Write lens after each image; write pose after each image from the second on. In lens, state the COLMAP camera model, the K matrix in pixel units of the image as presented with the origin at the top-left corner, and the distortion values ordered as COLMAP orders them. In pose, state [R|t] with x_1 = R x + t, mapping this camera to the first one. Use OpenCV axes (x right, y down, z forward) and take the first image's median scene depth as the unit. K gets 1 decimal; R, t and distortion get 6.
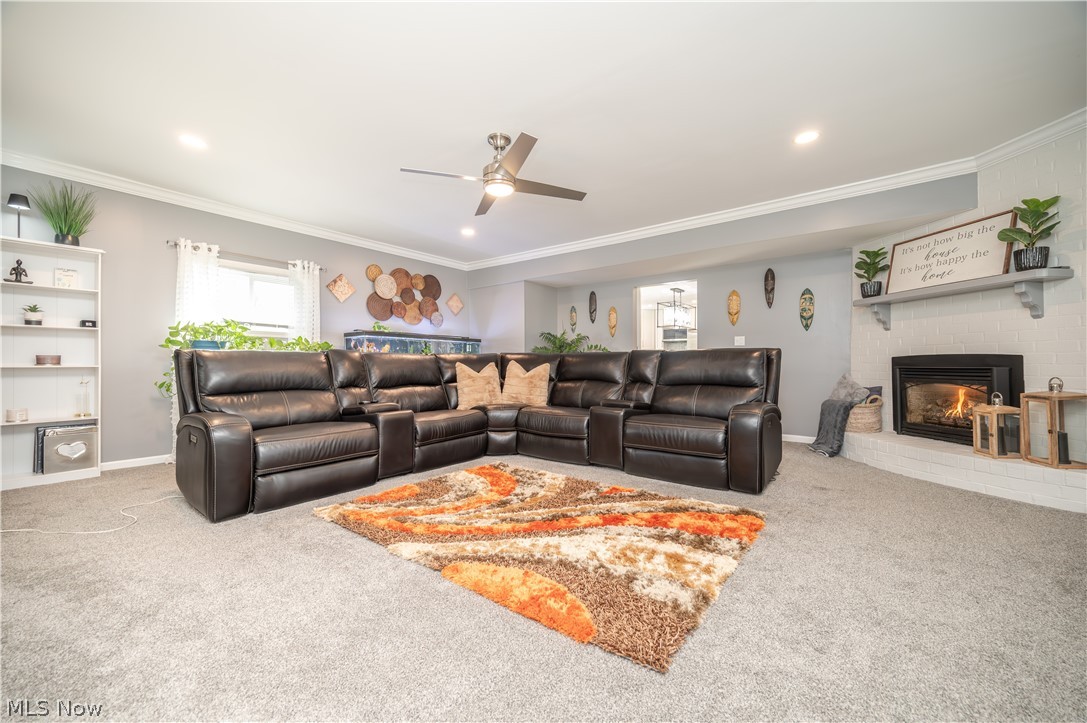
lens RADIAL K [[431.6, 0, 547.6], [0, 431.6, 359.7], [0, 0, 1]] dist [-0.001464, -0.000141]
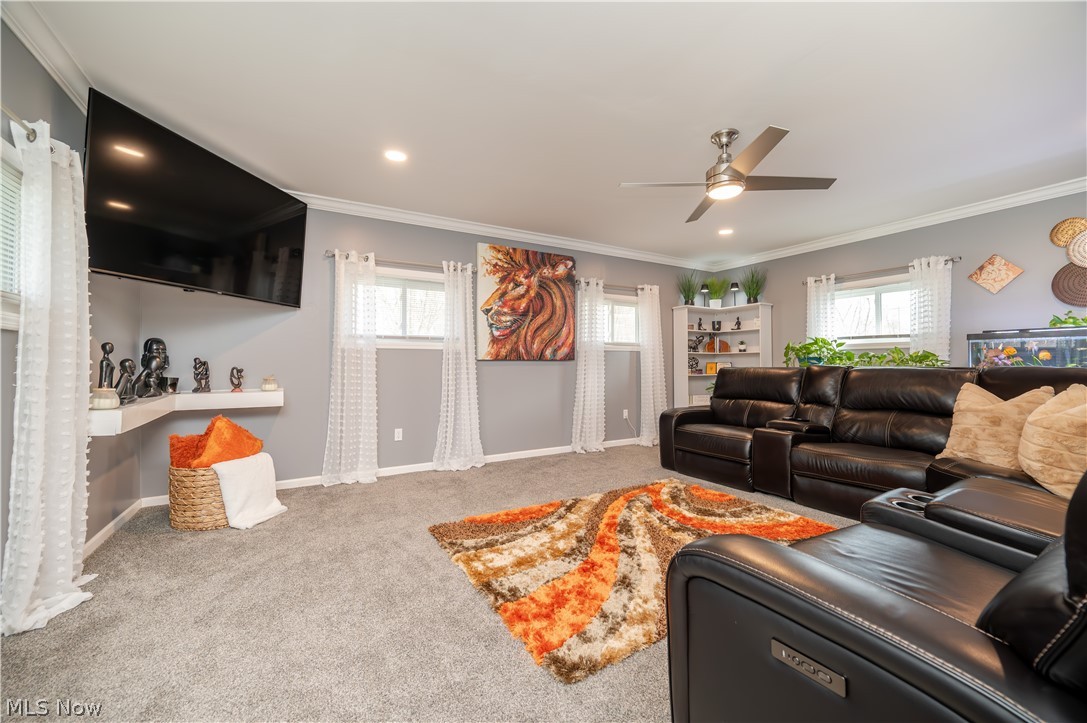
lens RADIAL K [[431.6, 0, 547.6], [0, 431.6, 359.7], [0, 0, 1]] dist [-0.001464, -0.000141]
pose [[-0.378931, -0.009211, -0.925379, 0.769821], [0.013532, 0.999788, -0.015493, -0.030490], [0.925326, -0.018393, -0.378727, 0.908086]]
